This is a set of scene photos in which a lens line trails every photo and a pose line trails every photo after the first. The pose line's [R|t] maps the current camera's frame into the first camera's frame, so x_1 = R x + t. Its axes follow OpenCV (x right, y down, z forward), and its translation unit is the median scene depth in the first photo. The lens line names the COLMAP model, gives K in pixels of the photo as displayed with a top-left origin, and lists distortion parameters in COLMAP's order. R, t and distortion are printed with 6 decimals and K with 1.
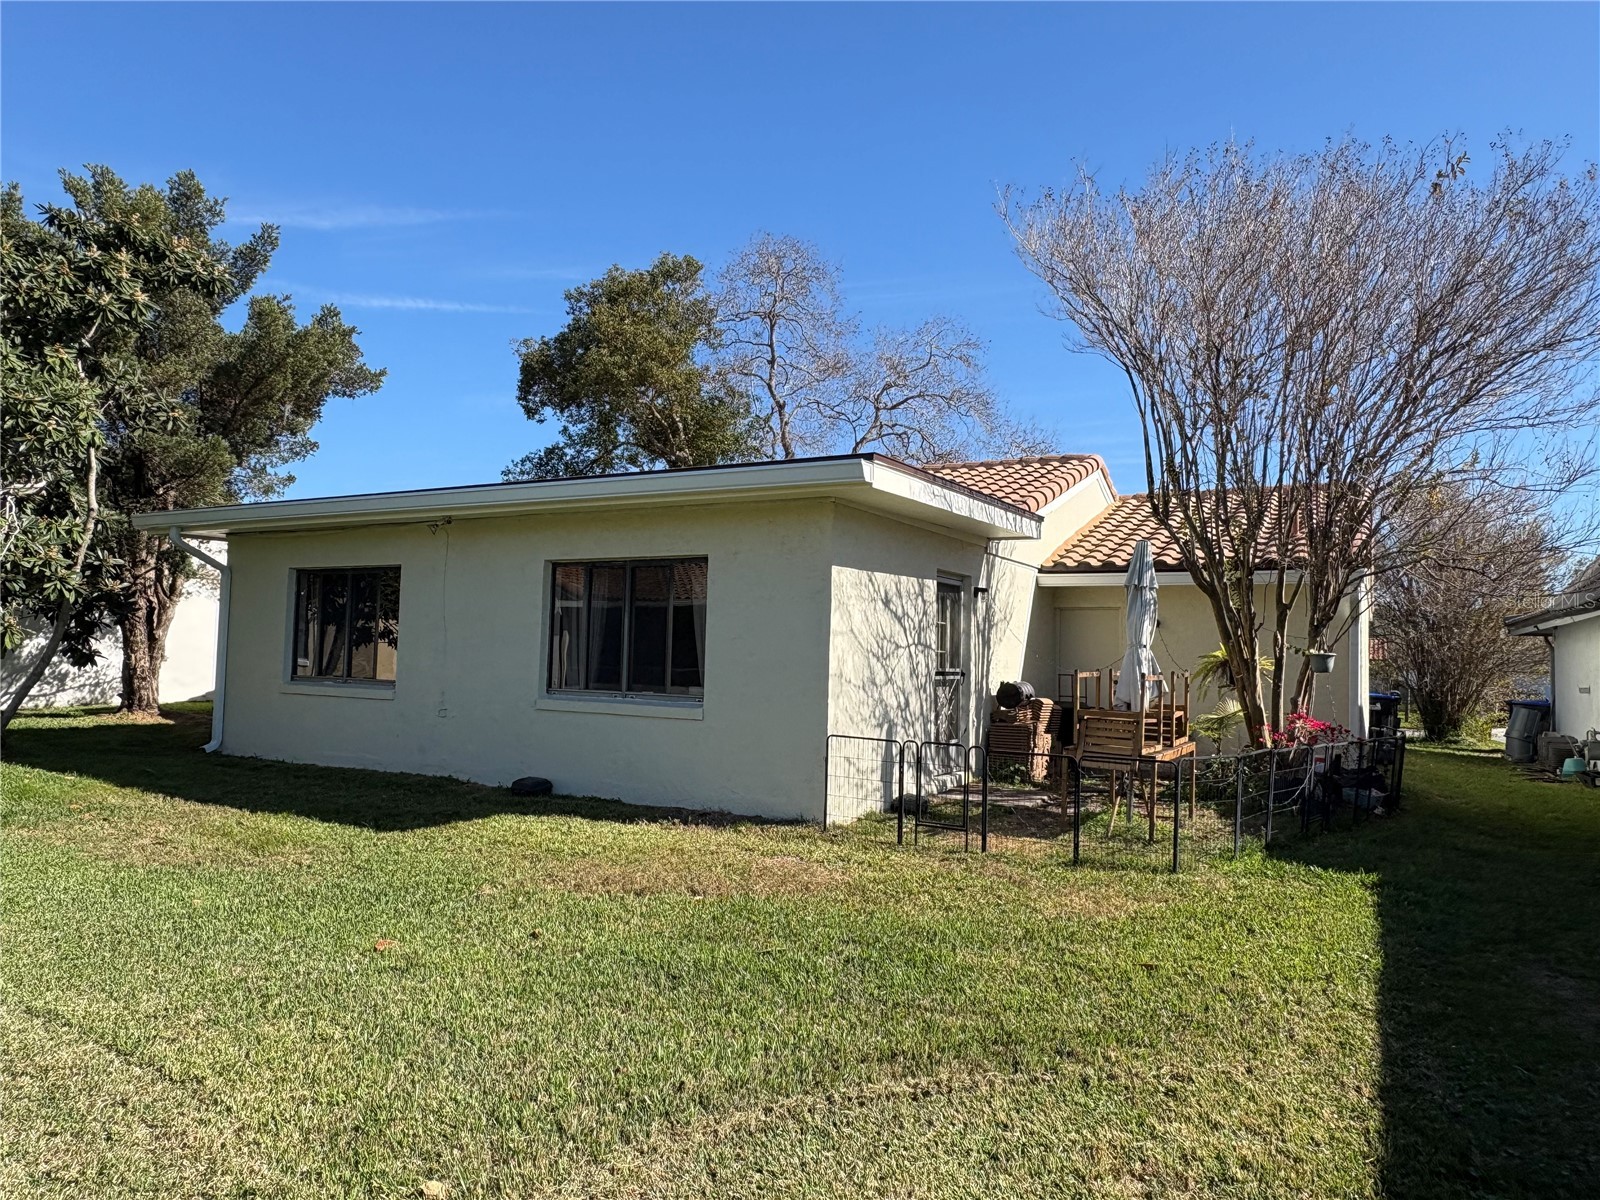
lens RADIAL K [[1041.5, 0, 800.3], [0, 1041.5, 600.2], [0, 0, 1]] dist [0.001602, -0.000159]
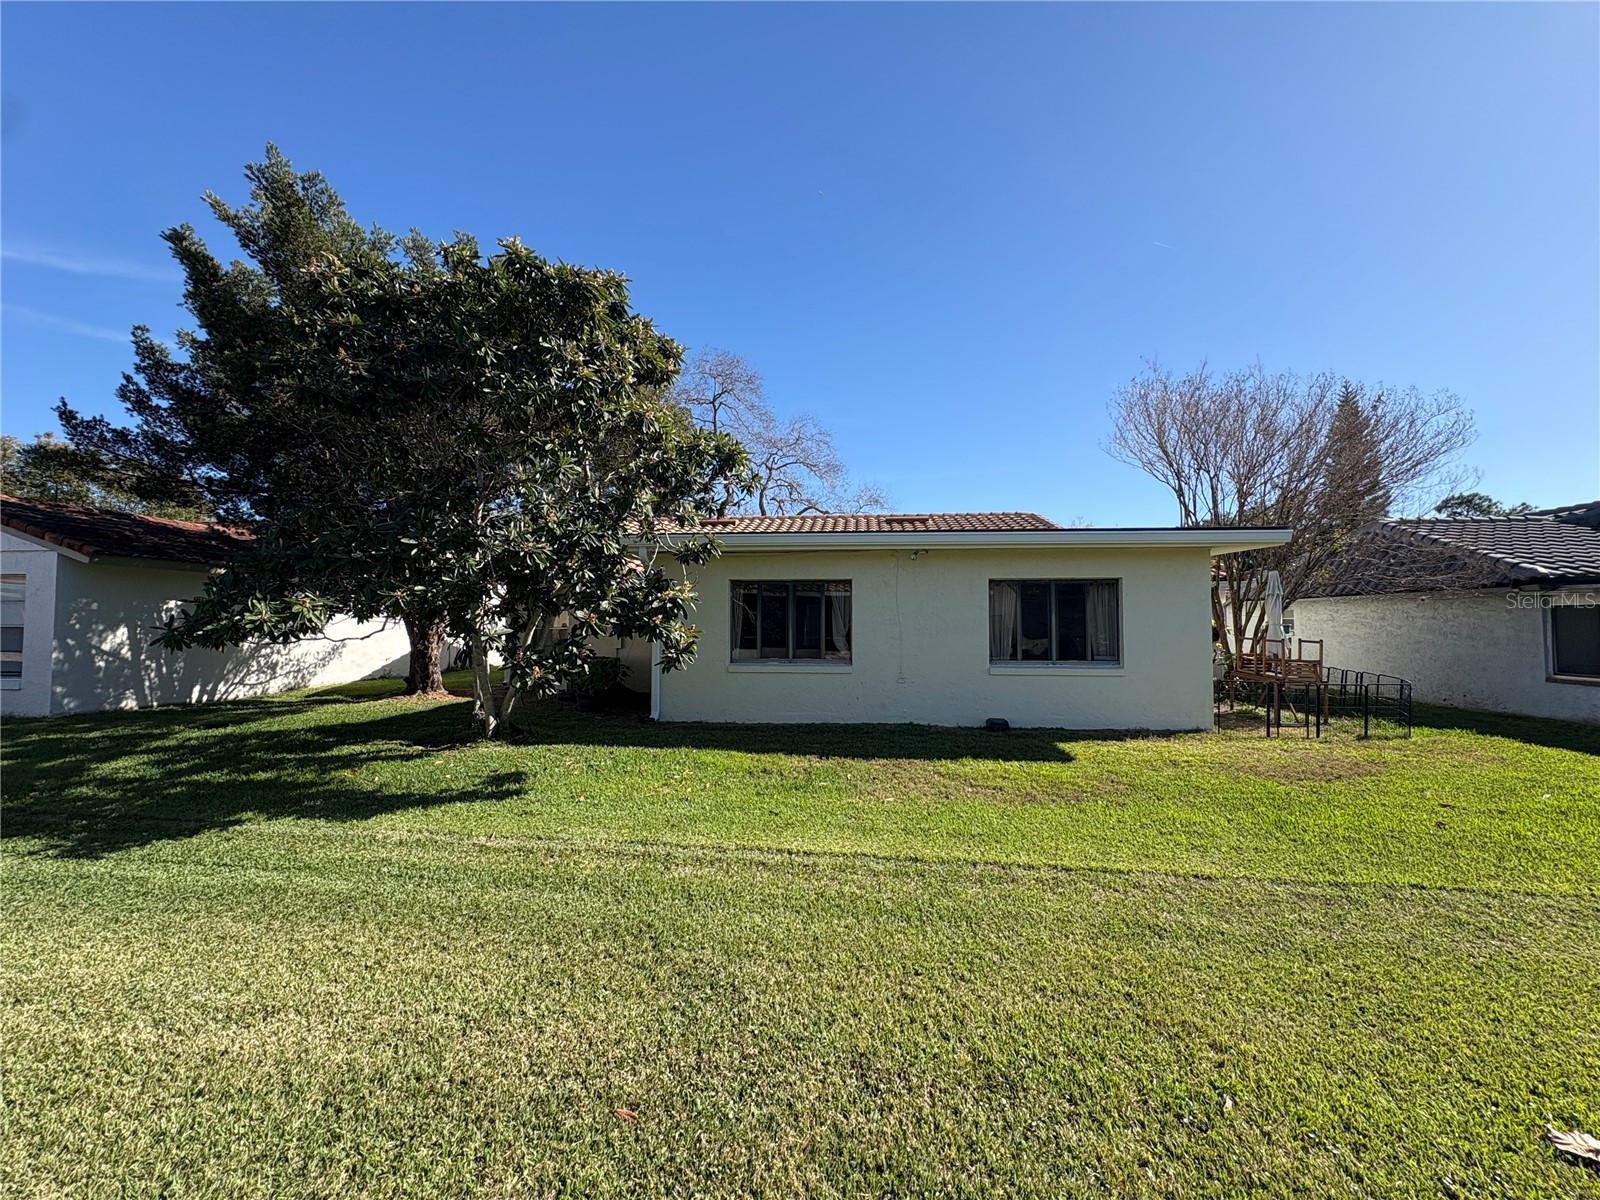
lens RADIAL K [[646.2, 0, 799.7], [0, 646.2, 598.7], [0, 0, 1]] dist [-0.001050, -0.000030]
pose [[0.914228, -0.010817, 0.405056, -0.656067], [0.000868, 0.999694, 0.024737, -0.023147], [-0.405199, -0.022264, 0.913957, 0.178170]]
